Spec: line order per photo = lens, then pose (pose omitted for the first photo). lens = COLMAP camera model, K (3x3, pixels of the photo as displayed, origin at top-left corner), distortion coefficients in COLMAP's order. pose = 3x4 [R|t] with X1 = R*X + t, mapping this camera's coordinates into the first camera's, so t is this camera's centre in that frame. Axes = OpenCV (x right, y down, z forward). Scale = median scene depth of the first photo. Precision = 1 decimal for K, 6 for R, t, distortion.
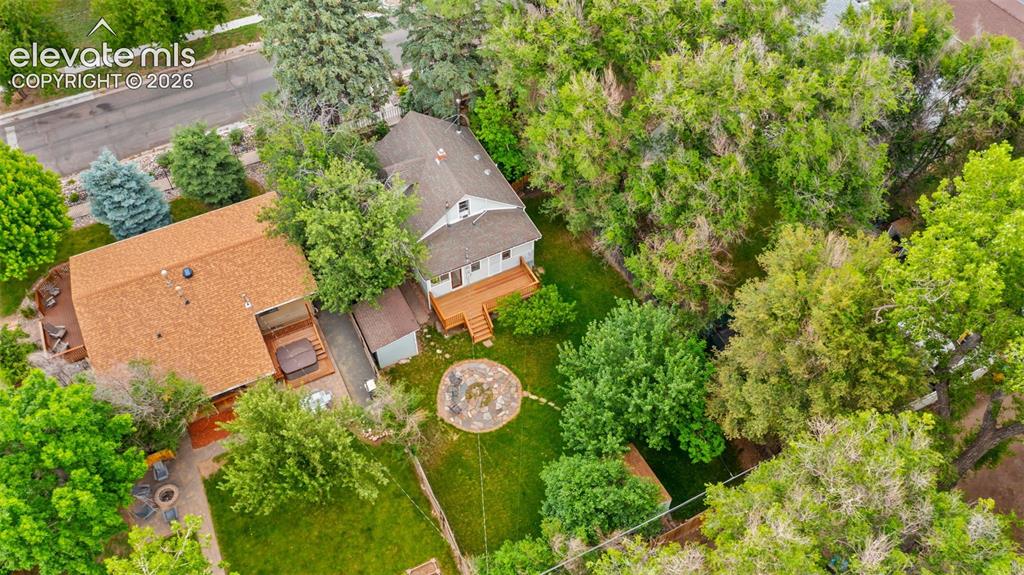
lens RADIAL K [[820.7, 0, 512.0], [0, 820.7, 272.3], [0, 0, 1]] dist [-0.000044, 0.001098]
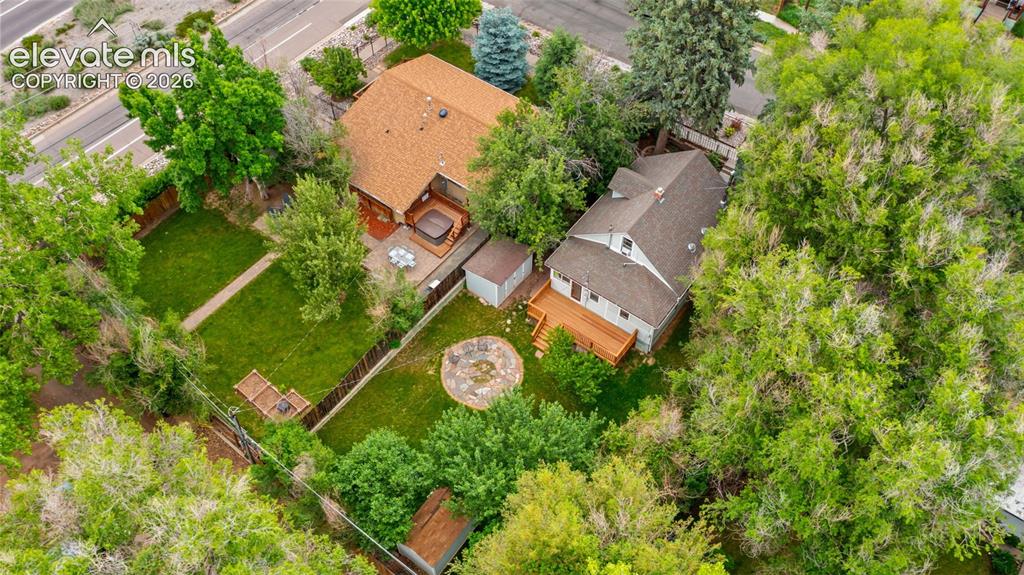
lens RADIAL K [[820.7, 0, 512.0], [0, 820.7, 272.3], [0, 0, 1]] dist [-0.000044, 0.001098]
pose [[0.436968, 0.702218, -0.562093, 0.456708], [-0.694342, 0.660592, 0.285494, -0.245597], [0.571793, 0.265533, 0.776237, 0.194908]]
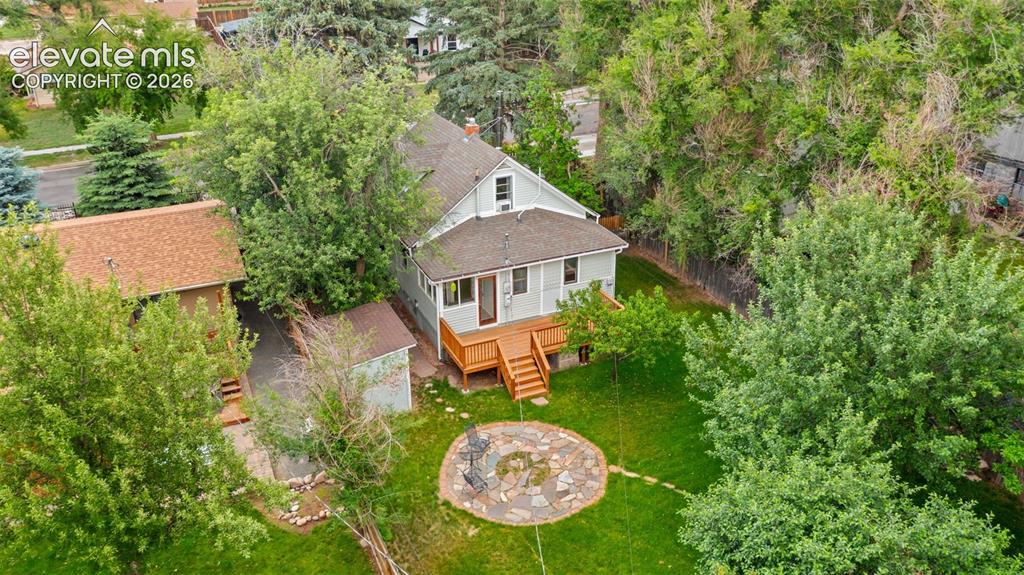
lens RADIAL K [[820.7, 0, 512.0], [0, 820.7, 272.3], [0, 0, 1]] dist [-0.000044, 0.001098]
pose [[0.998902, 0.004618, -0.046618, -0.023434], [-0.025383, 0.889752, -0.455738, 0.269141], [0.039374, 0.456421, 0.888892, 0.487125]]
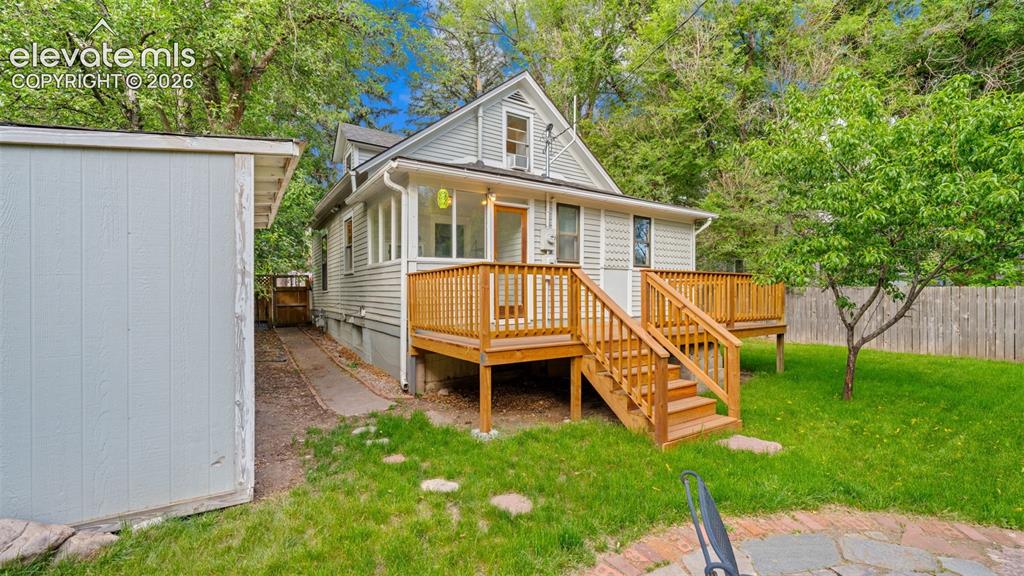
lens RADIAL K [[418.0, 0, 506.6], [0, 418.0, 291.3], [0, 0, 1]] dist [0.001252, 0.000143]
pose [[0.995175, -0.005063, 0.097985, -0.087067], [0.079717, 0.623937, -0.777398, 0.131635], [-0.057200, 0.781458, 0.621330, 0.959624]]
